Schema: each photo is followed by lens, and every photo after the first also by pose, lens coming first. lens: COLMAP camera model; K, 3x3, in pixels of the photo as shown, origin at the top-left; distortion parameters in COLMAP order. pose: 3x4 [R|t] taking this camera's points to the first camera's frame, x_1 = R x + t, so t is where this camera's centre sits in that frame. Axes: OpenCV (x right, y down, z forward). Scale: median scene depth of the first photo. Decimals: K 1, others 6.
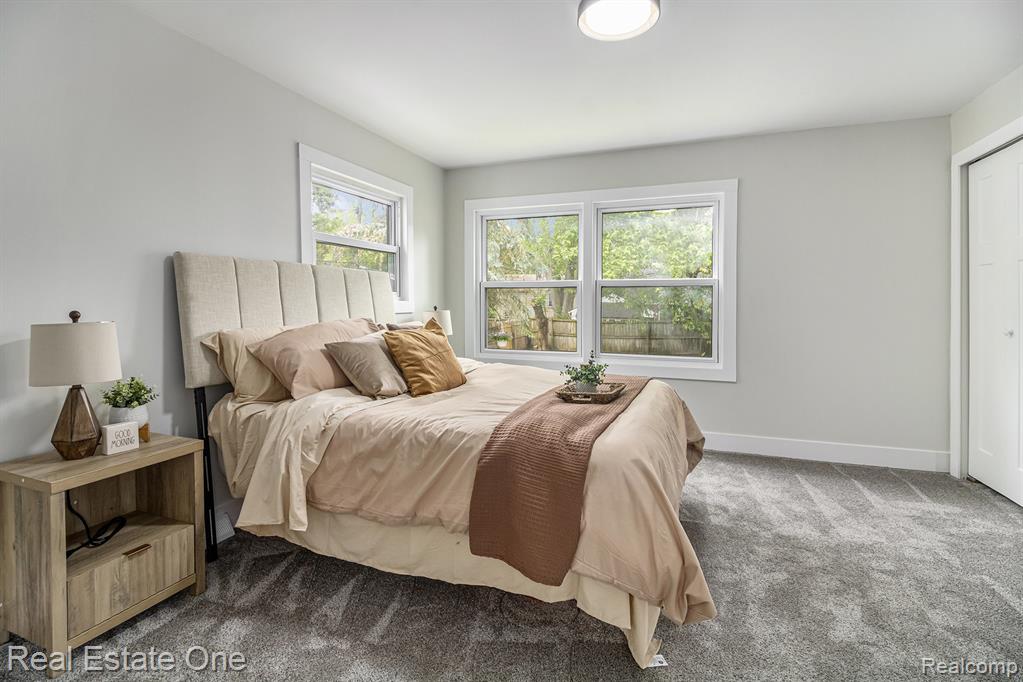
lens RADIAL K [[490.2, 0, 496.8], [0, 490.2, 315.2], [0, 0, 1]] dist [-0.001694, -0.001558]
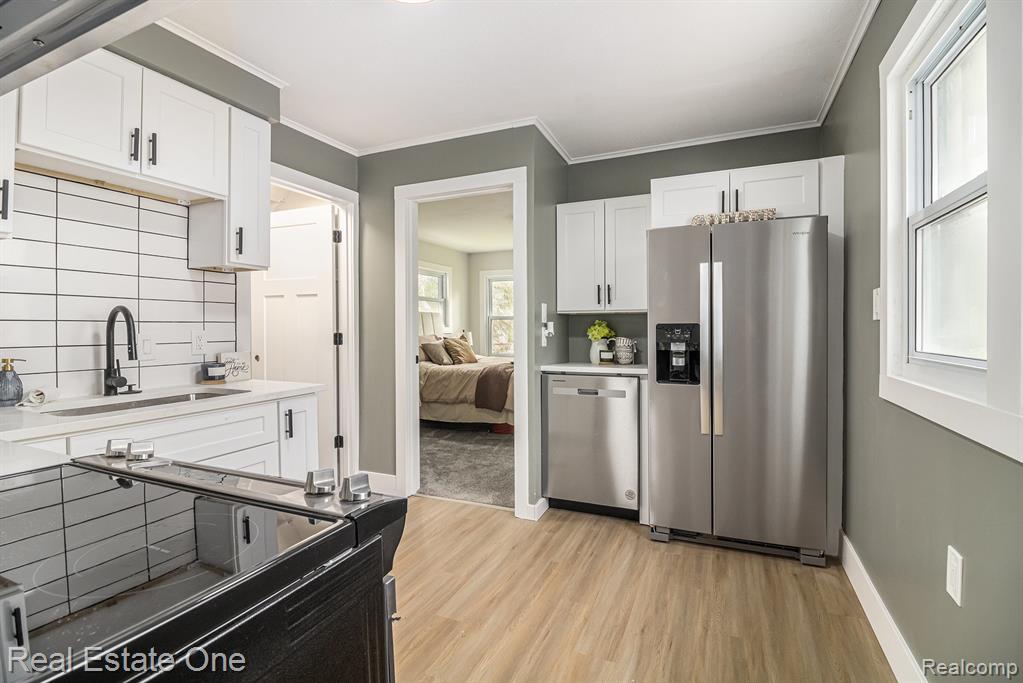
lens RADIAL K [[486.5, 0, 498.1], [0, 486.5, 329.7], [0, 0, 1]] dist [-0.000802, -0.000340]
pose [[0.998761, -0.001939, -0.049736, 0.166456], [0.000885, 0.999775, -0.021197, 0.035668], [0.049766, 0.021127, 0.998537, -1.435746]]
